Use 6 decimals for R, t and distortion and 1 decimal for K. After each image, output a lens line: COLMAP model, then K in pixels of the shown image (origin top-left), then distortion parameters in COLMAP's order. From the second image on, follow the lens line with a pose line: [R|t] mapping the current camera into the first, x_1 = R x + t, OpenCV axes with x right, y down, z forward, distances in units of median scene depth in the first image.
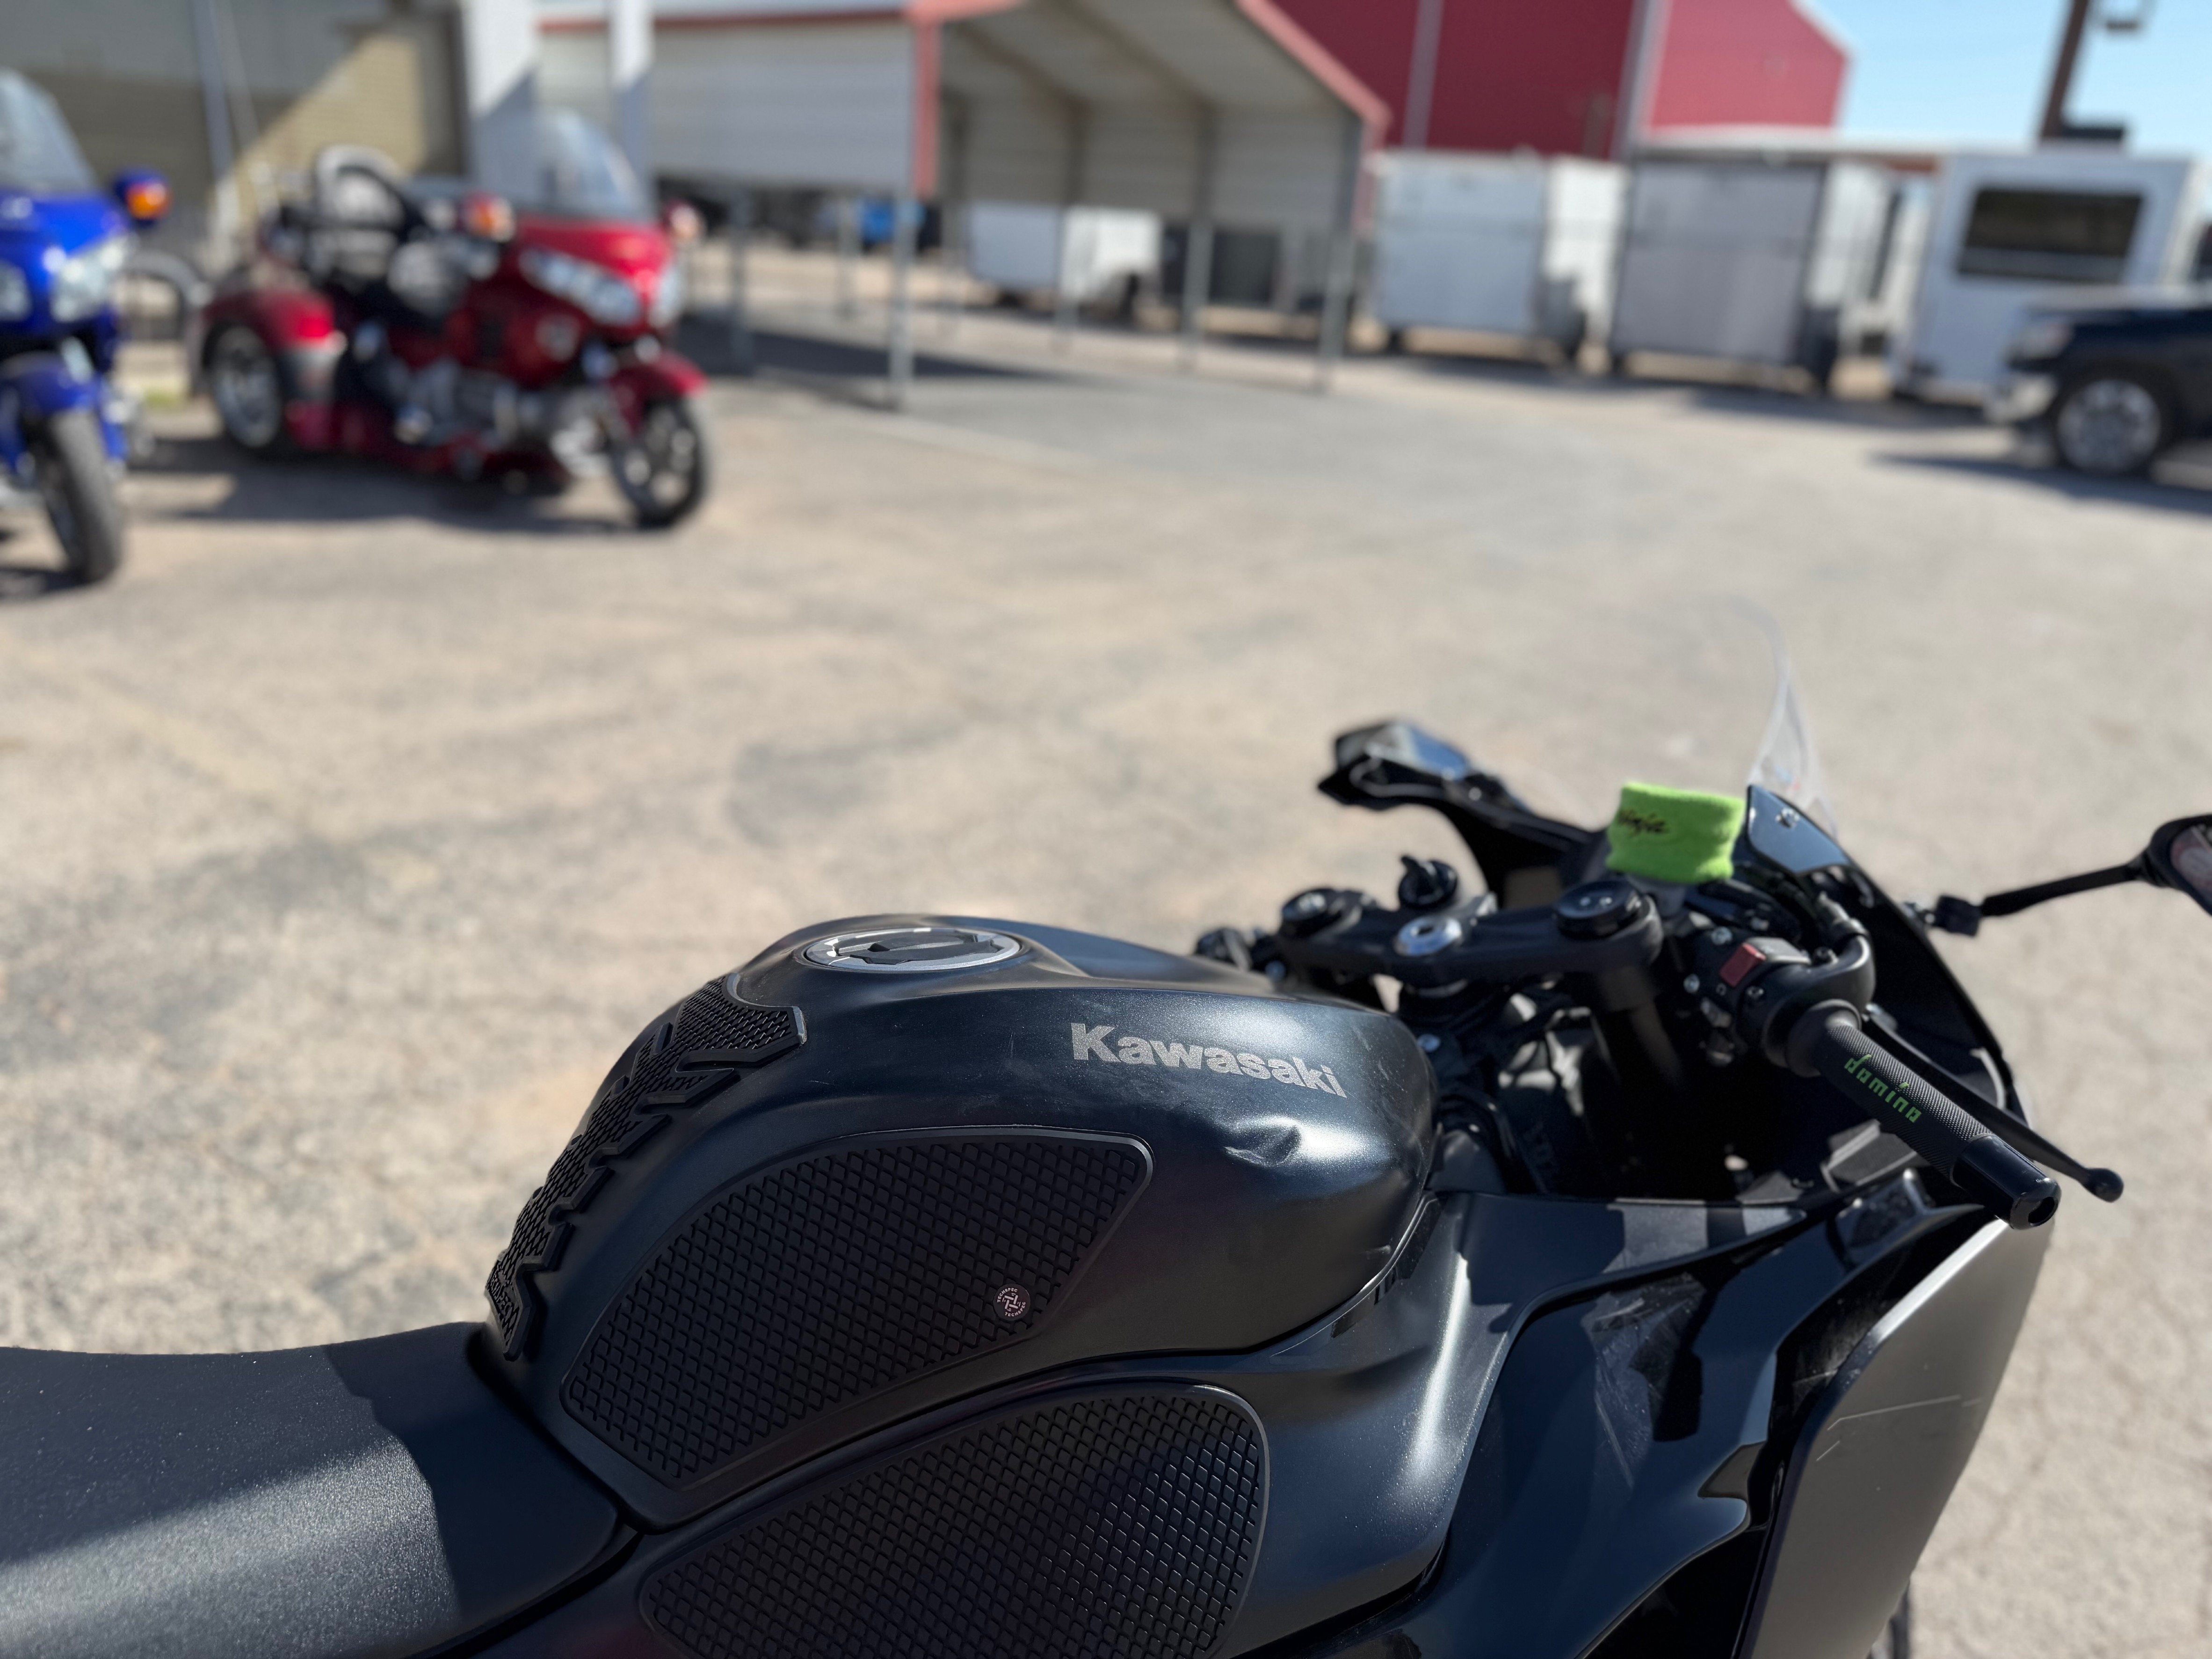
lens RADIAL K [[1571.1, 0, 1084.7], [0, 1571.1, 819.1], [0, 0, 1]] dist [0.011636, -0.023307]
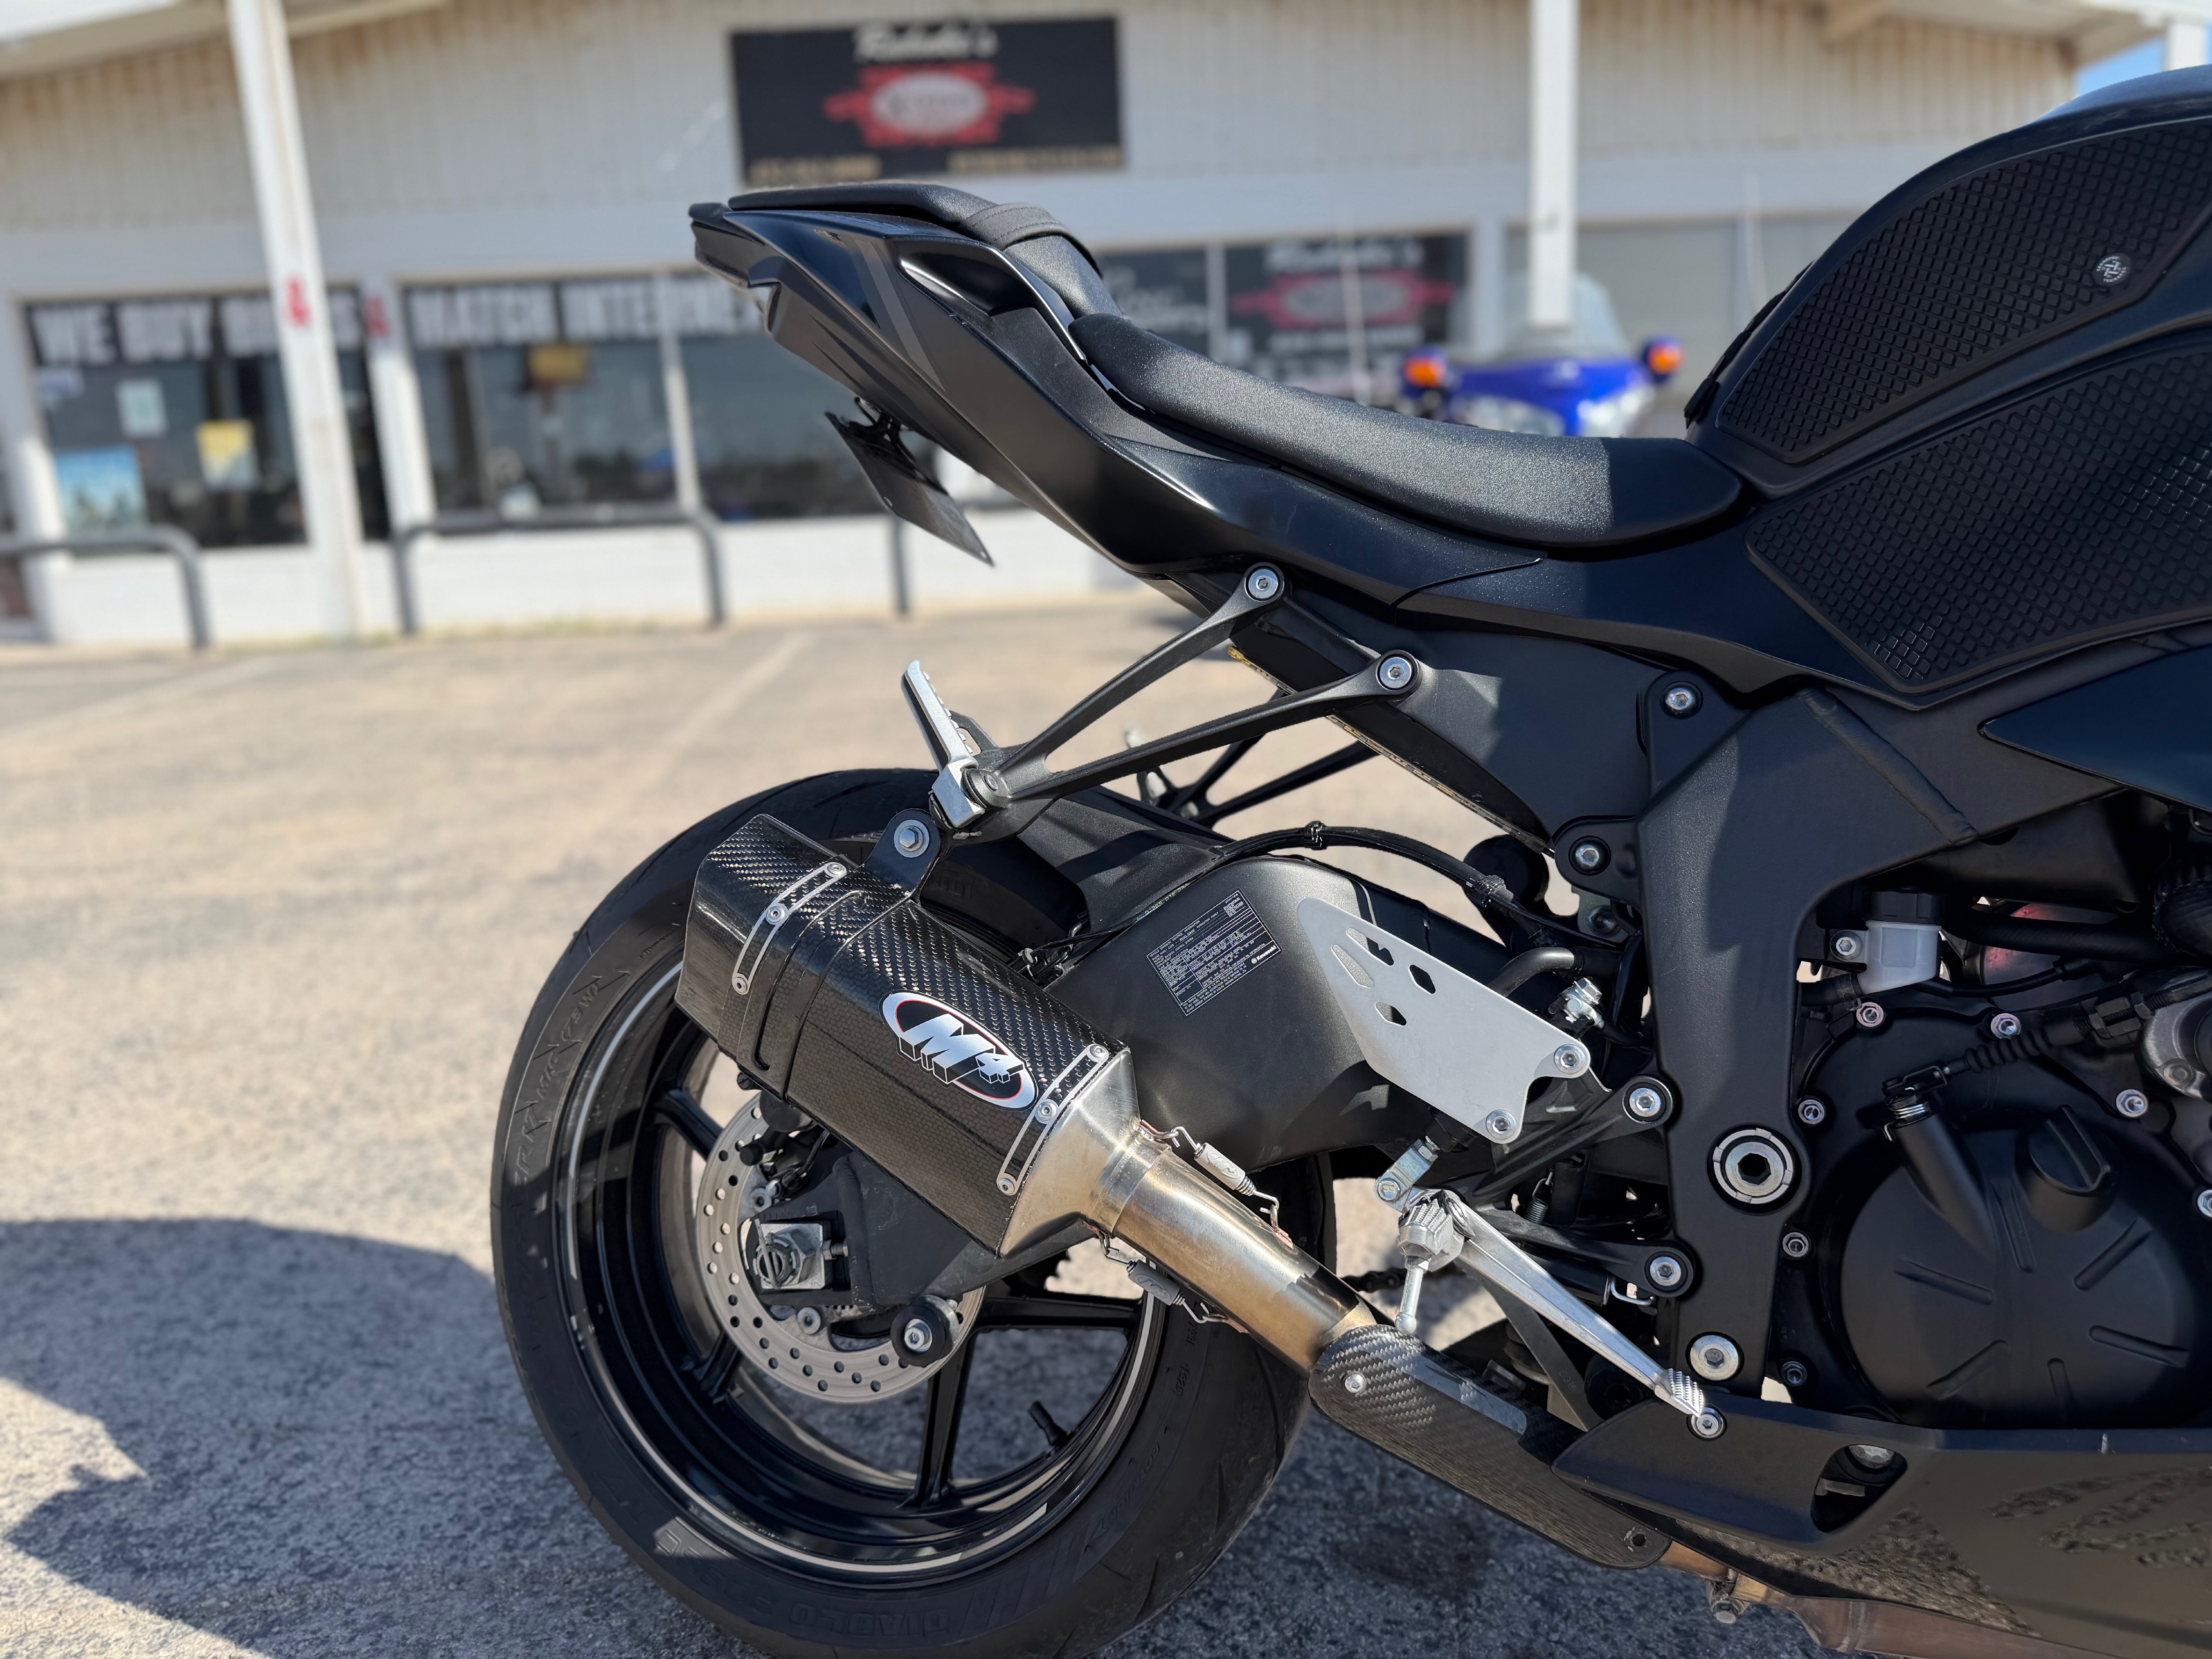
lens RADIAL K [[1571.1, 0, 1121.5], [0, 1571.1, 830.3], [0, 0, 1]] dist [0.011636, -0.023307]
pose [[0.661009, 0.061424, -0.747860, 0.057062], [-0.181827, 0.980053, -0.080216, 0.150446], [0.728015, 0.189004, 0.658993, -0.027315]]
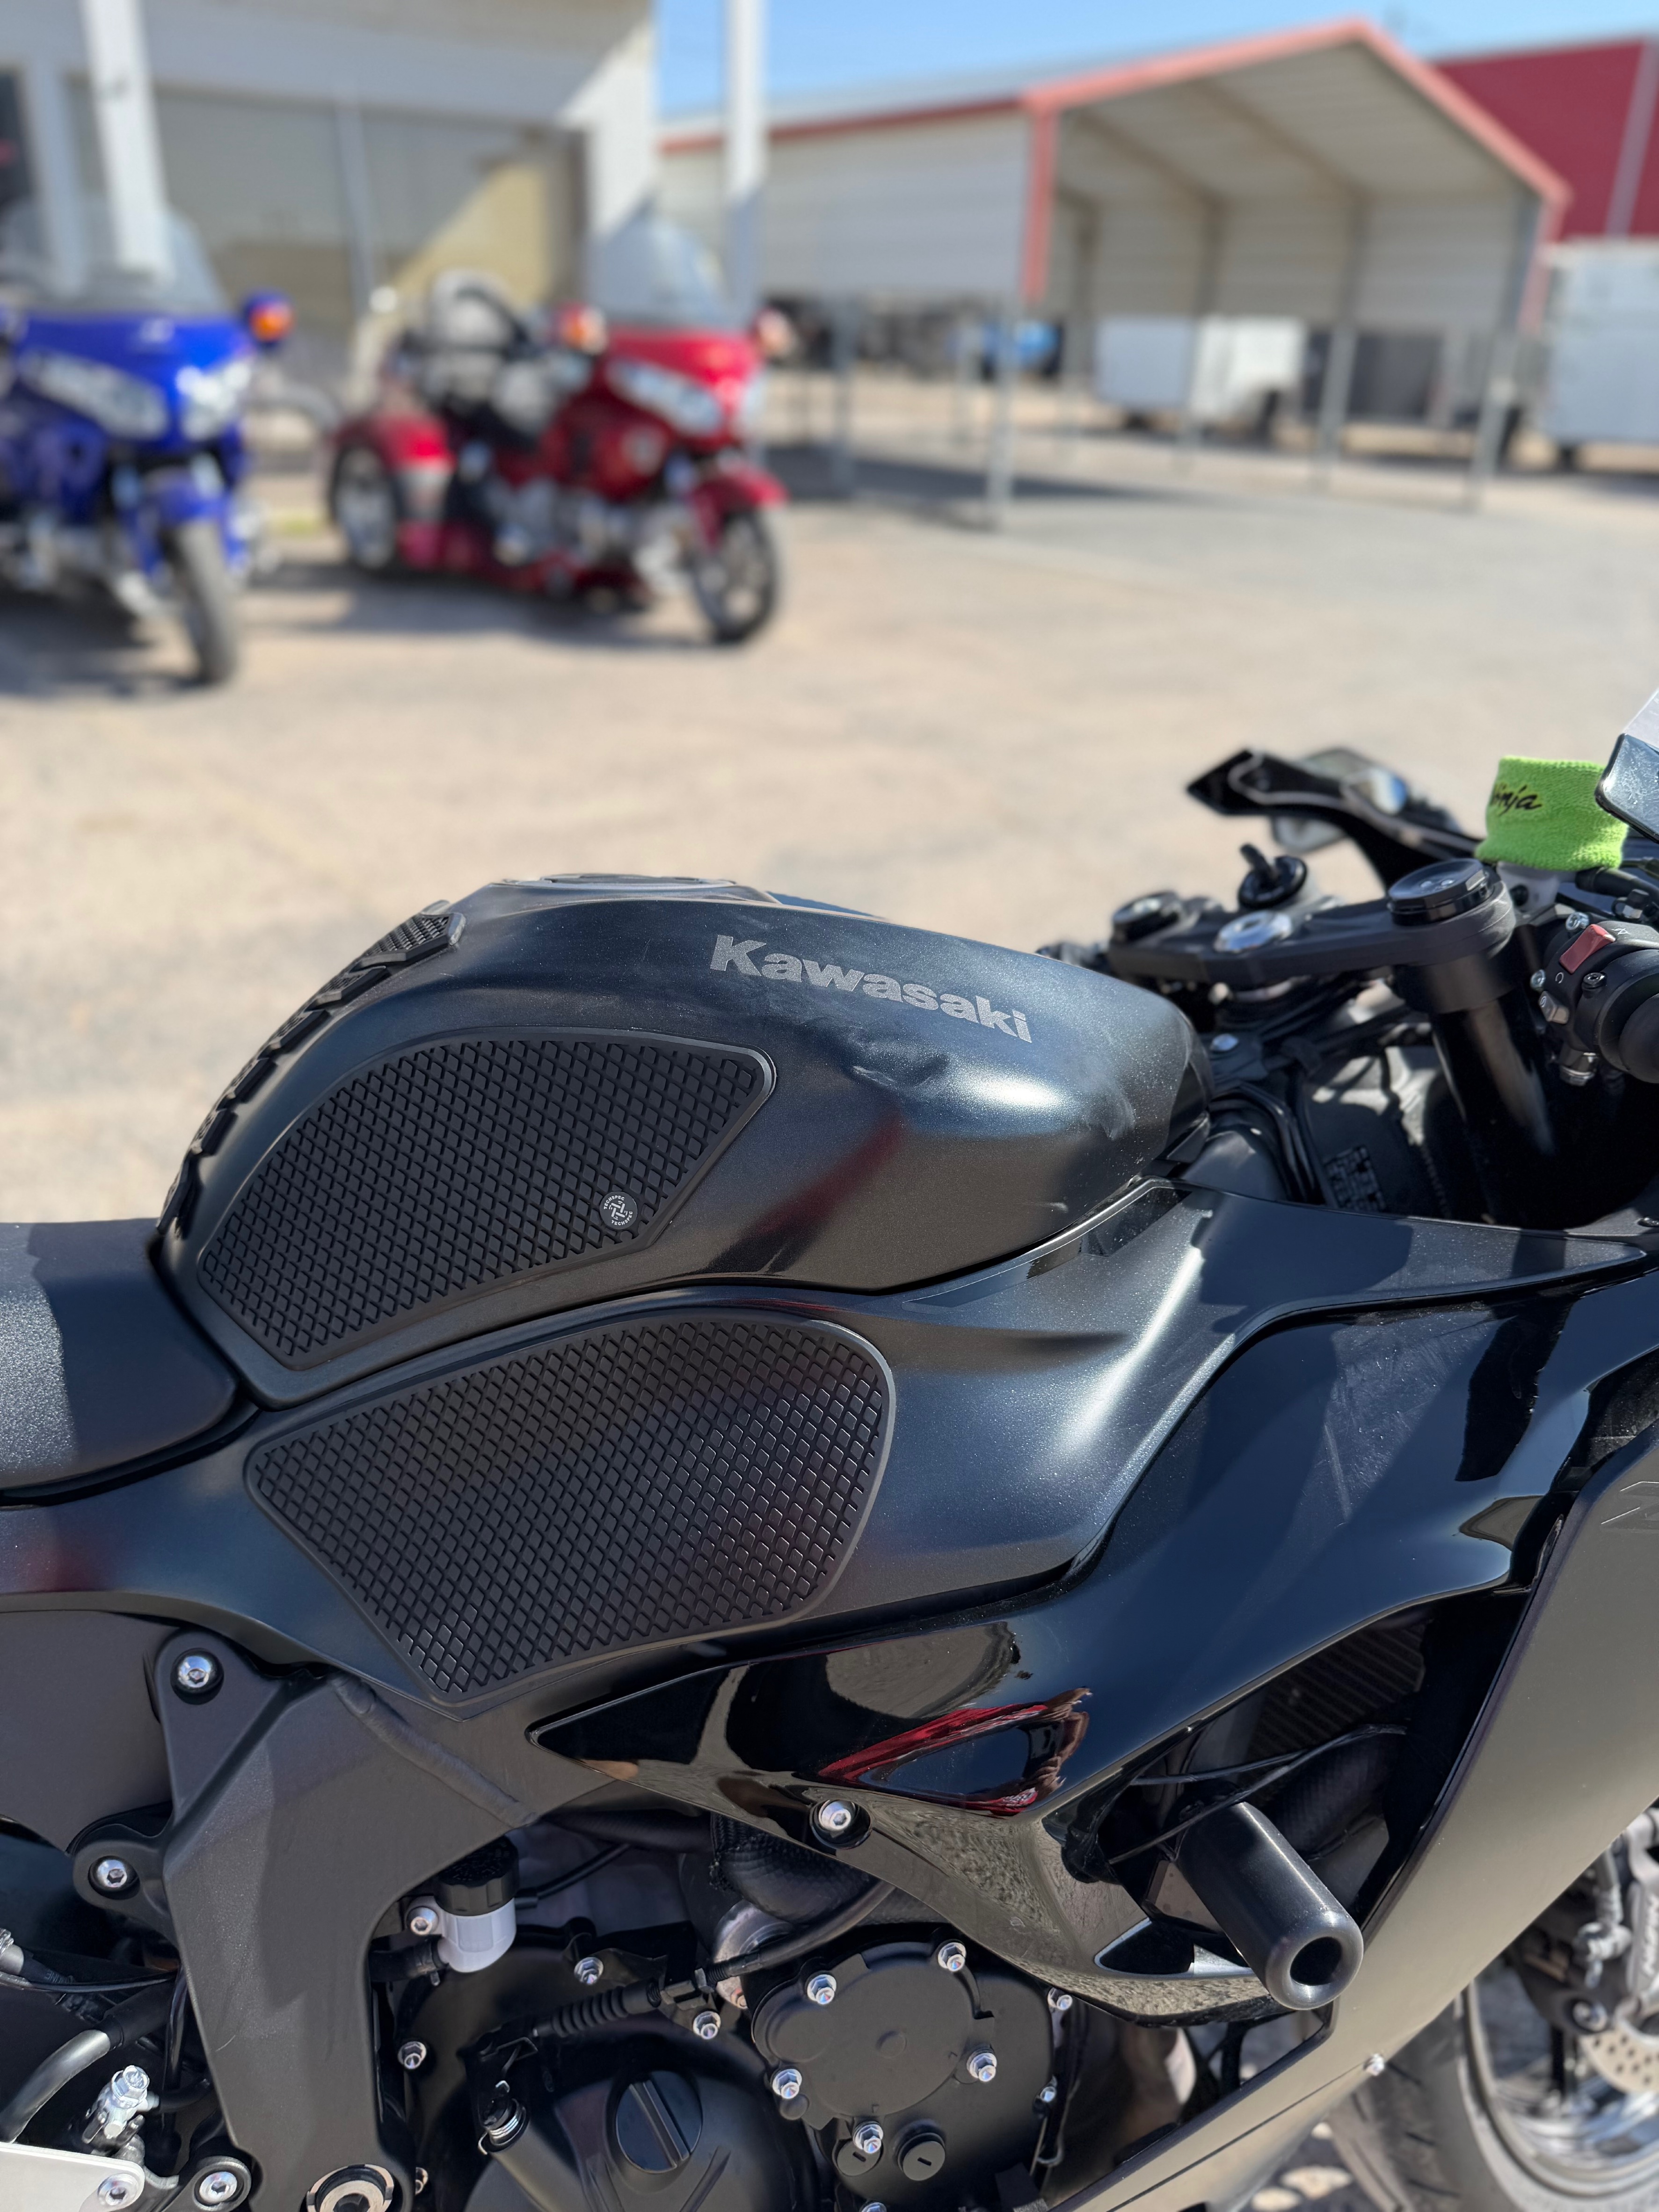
lens RADIAL K [[1571.1, 0, 830.0], [0, 1571.1, 1101.8], [0, 0, 1]] dist [0.011636, -0.023307]
pose [[0.972907, 0.064654, -0.221972, 0.046394], [-0.046699, 0.995268, 0.085210, 0.025770], [0.226431, -0.072536, 0.971323, 0.020020]]
